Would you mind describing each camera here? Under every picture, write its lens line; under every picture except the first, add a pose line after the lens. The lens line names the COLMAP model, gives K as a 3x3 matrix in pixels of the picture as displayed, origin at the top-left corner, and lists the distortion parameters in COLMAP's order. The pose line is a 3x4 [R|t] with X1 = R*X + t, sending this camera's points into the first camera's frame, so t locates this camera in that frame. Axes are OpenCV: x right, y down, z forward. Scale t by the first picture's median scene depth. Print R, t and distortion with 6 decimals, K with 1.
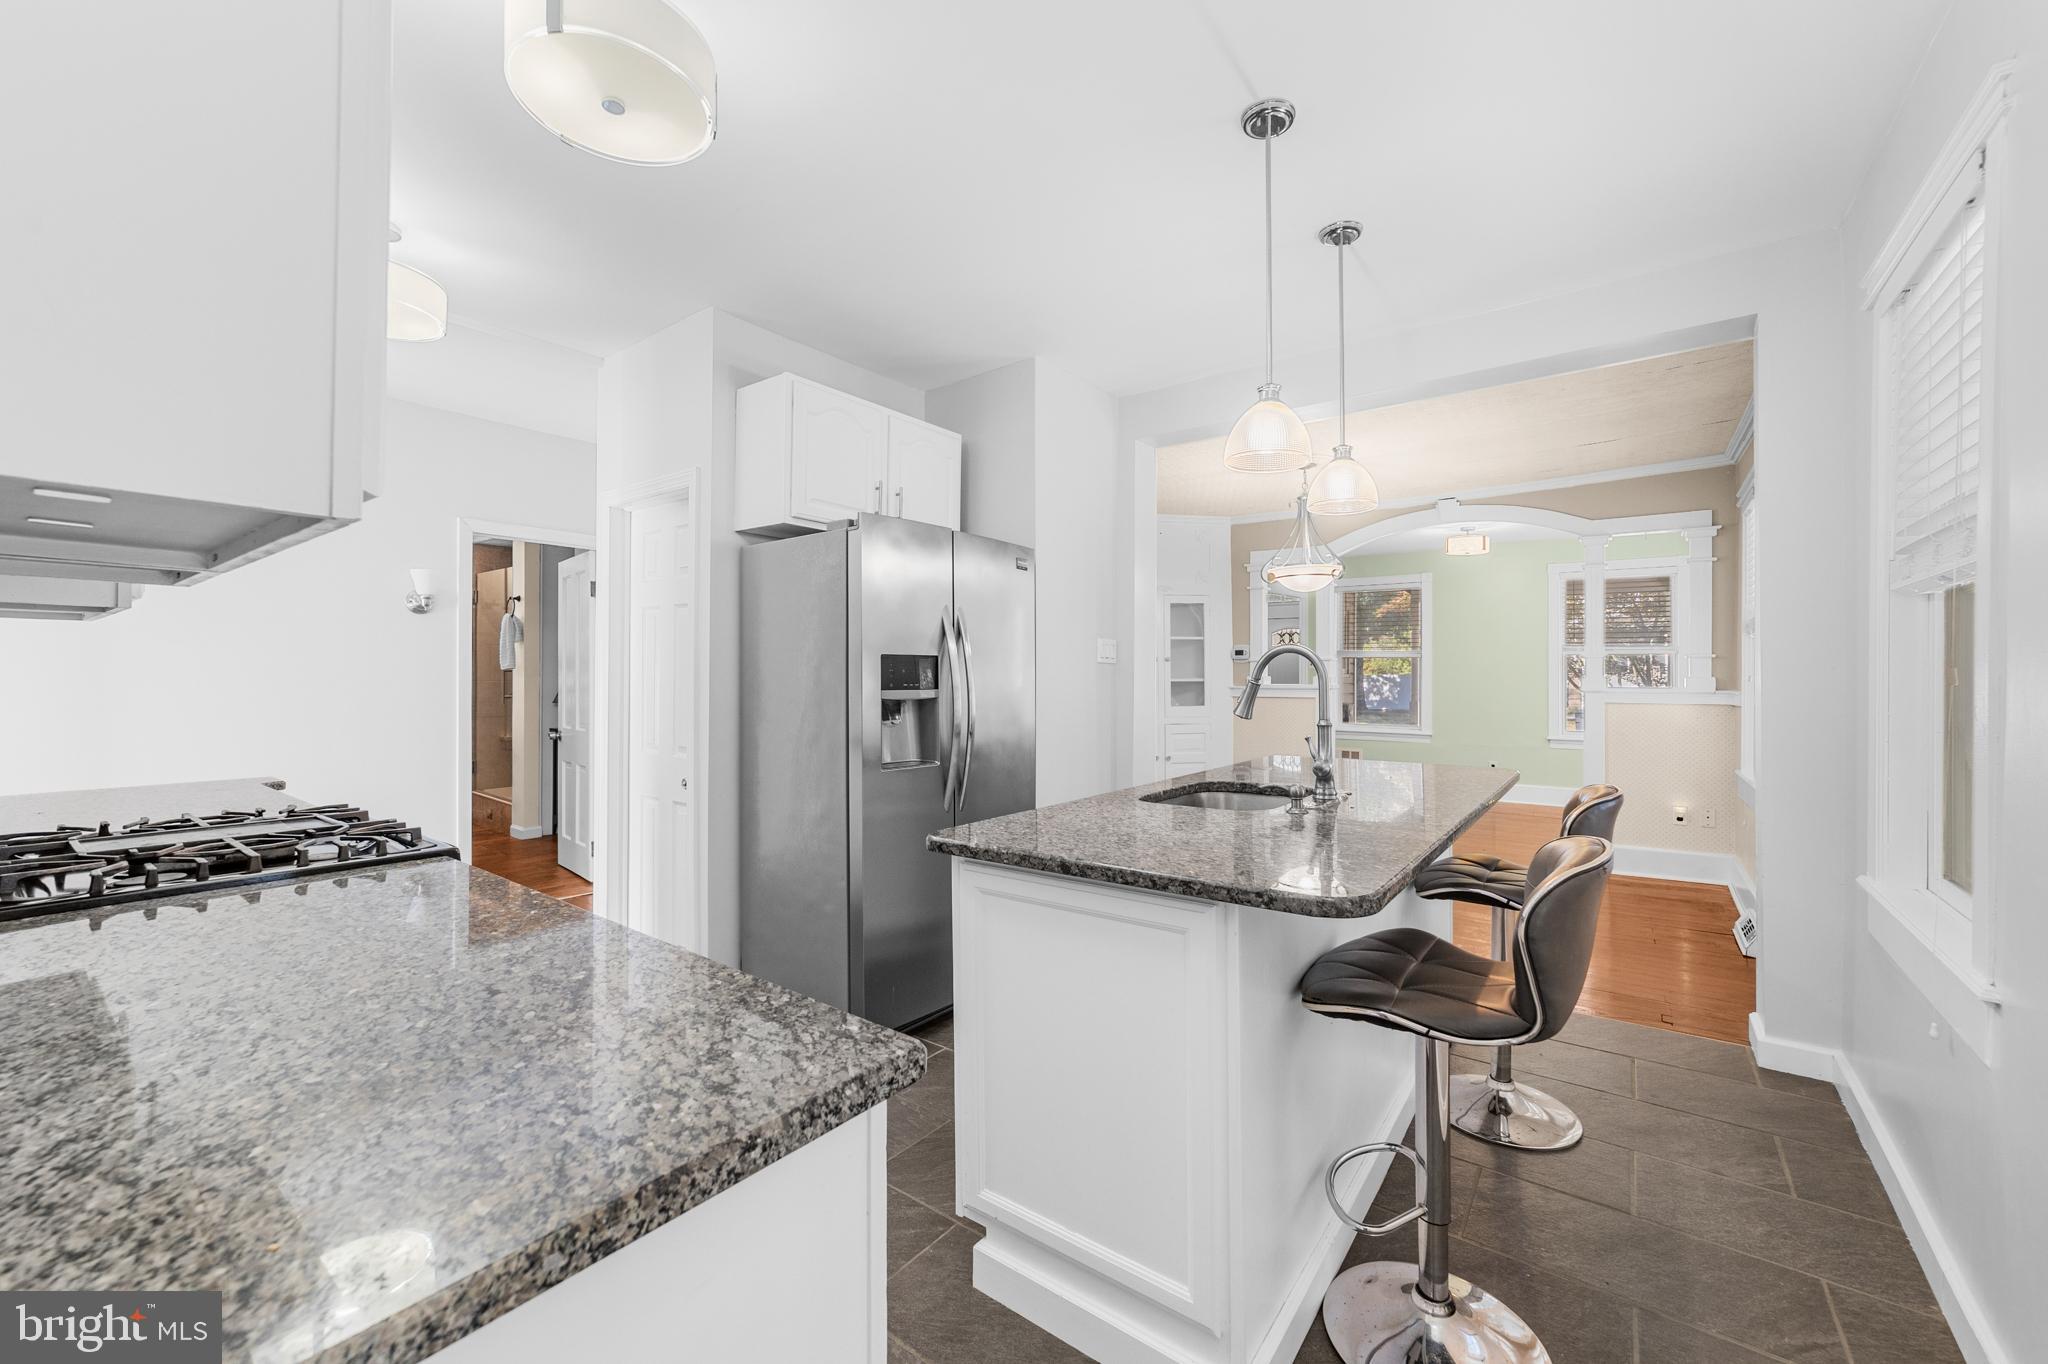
lens RADIAL K [[774.7, 0, 1022.4], [0, 774.7, 669.4], [0, 0, 1]] dist [-0.020109, 0.000043]
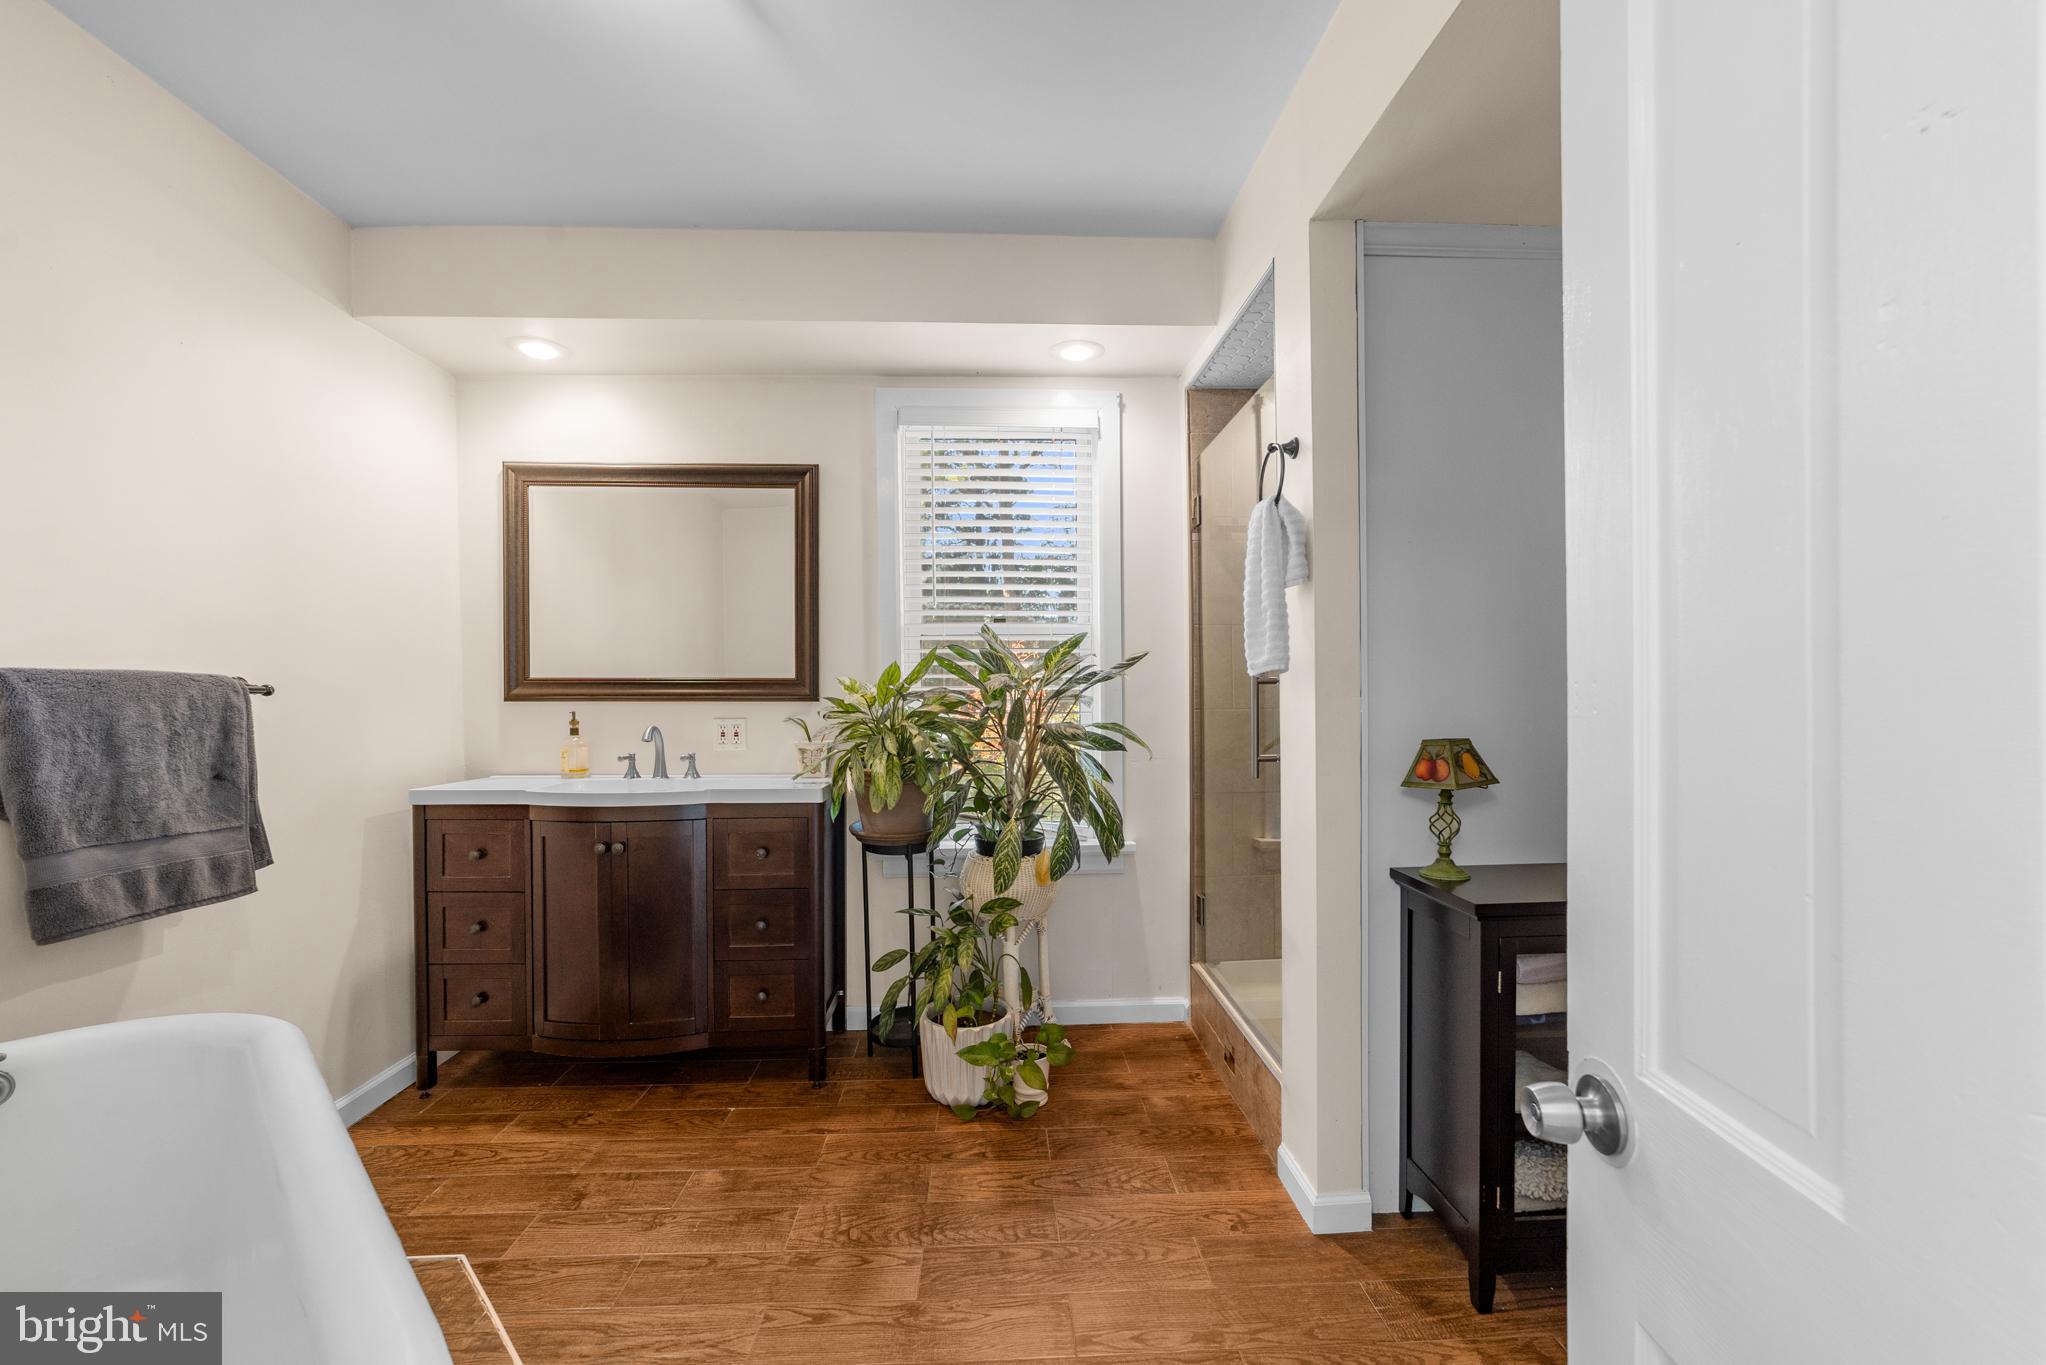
lens RADIAL K [[774.0, 0, 1021.4], [0, 774.0, 669.9], [0, 0, 1]] dist [-0.020109, 0.000043]
pose [[0.629823, -0.008041, -0.776697, -0.458894], [0.014864, 0.999888, 0.001702, -0.005041], [0.776596, -0.012617, 0.629873, 0.680096]]
